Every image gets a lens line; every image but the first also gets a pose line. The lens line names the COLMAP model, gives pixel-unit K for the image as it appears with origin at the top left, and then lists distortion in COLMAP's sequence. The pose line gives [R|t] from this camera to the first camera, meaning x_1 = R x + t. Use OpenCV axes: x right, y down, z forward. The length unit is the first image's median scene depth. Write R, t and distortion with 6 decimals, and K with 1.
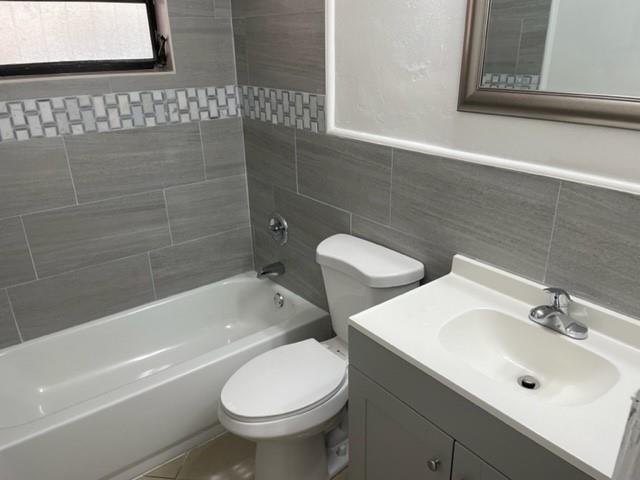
lens RADIAL K [[491.0, 0, 314.6], [0, 491.0, 240.7], [0, 0, 1]] dist [0.089041, -0.118971]
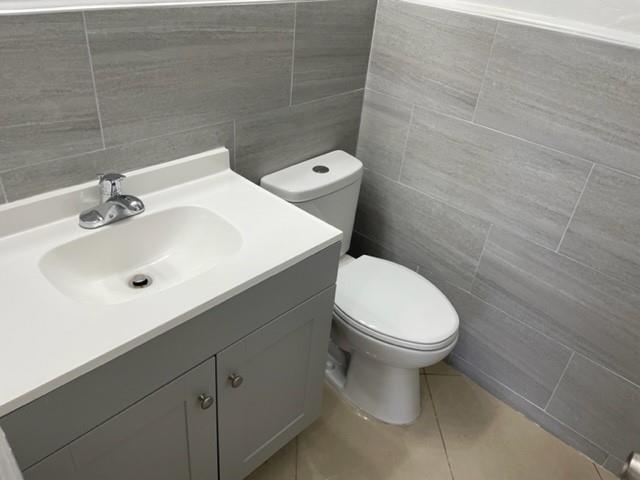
lens RADIAL K [[490.7, 0, 320.0], [0, 490.7, 240.0], [0, 0, 1]] dist [0.088783, -0.118911]
pose [[-0.176834, -0.525198, 0.832404, -0.240345], [0.290273, 0.780287, 0.553980, -0.126469], [-0.940463, 0.339587, 0.014469, 0.456677]]
